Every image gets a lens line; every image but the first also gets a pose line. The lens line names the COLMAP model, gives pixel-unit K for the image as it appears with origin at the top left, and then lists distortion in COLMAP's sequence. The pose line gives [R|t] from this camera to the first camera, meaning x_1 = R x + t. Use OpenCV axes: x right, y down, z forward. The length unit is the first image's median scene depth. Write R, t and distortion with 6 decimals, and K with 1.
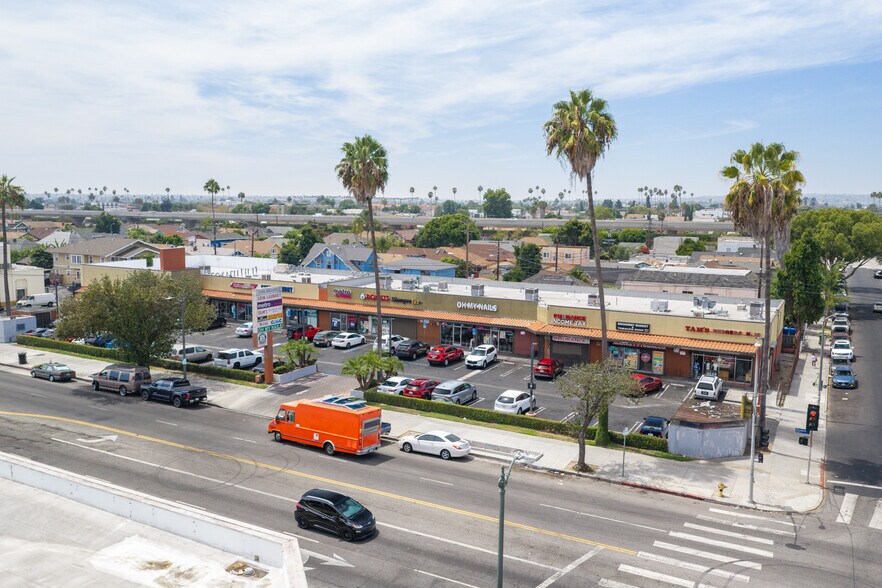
lens RADIAL K [[729.3, 0, 444.6], [0, 729.3, 294.7], [0, 0, 1]] dist [0.020953, -0.034441]
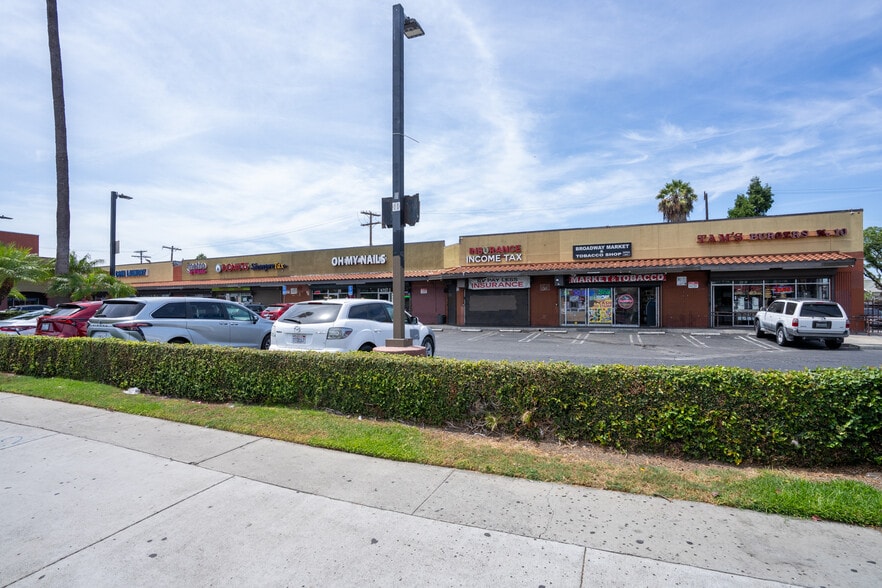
lens RADIAL K [[426.3, 0, 441.0], [0, 426.3, 310.3], [0, 0, 1]] dist [-0.055574, 0.017769]
pose [[0.994694, -0.018109, 0.101273, 0.092630], [0.029835, 0.992860, -0.115495, 0.129978], [-0.098458, 0.117904, 0.988132, 0.686261]]
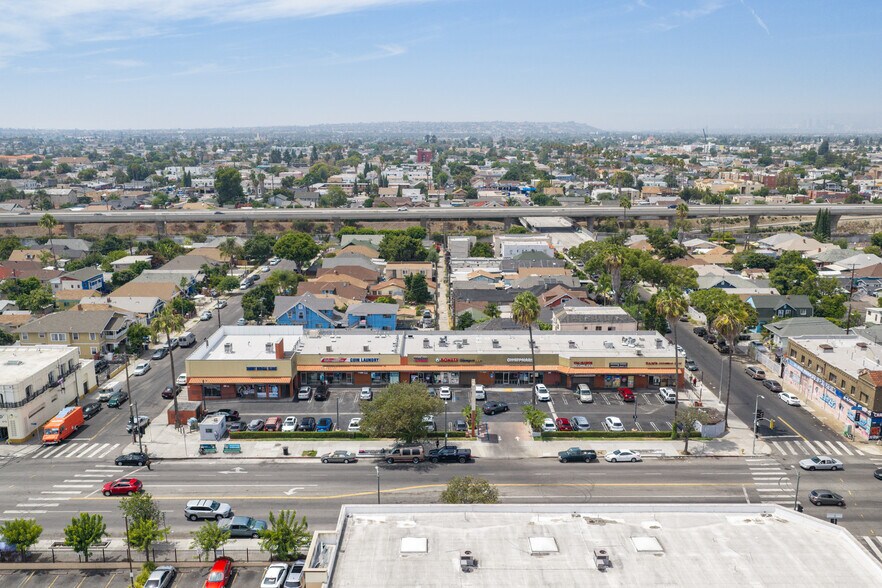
lens RADIAL K [[729.3, 0, 443.8], [0, 729.3, 299.8], [0, 0, 1]] dist [0.020953, -0.034441]
pose [[0.874790, -0.119774, 0.469463, -1.005425], [0.070028, 0.990044, 0.122100, -0.385870], [-0.479414, -0.073936, 0.874469, -0.415300]]
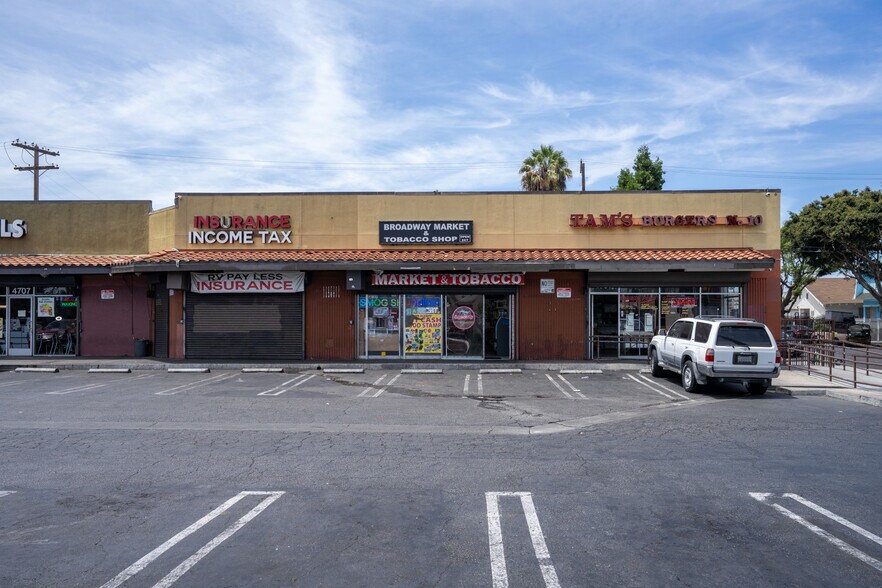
lens RADIAL K [[629.3, 0, 454.6], [0, 629.3, 319.5], [0, 0, 1]] dist [-0.028192, 0.048539]
pose [[0.890416, -0.009457, 0.455049, 0.132731], [0.066908, 0.991642, -0.110314, 0.122123], [-0.450202, 0.128672, 0.883607, 0.739302]]
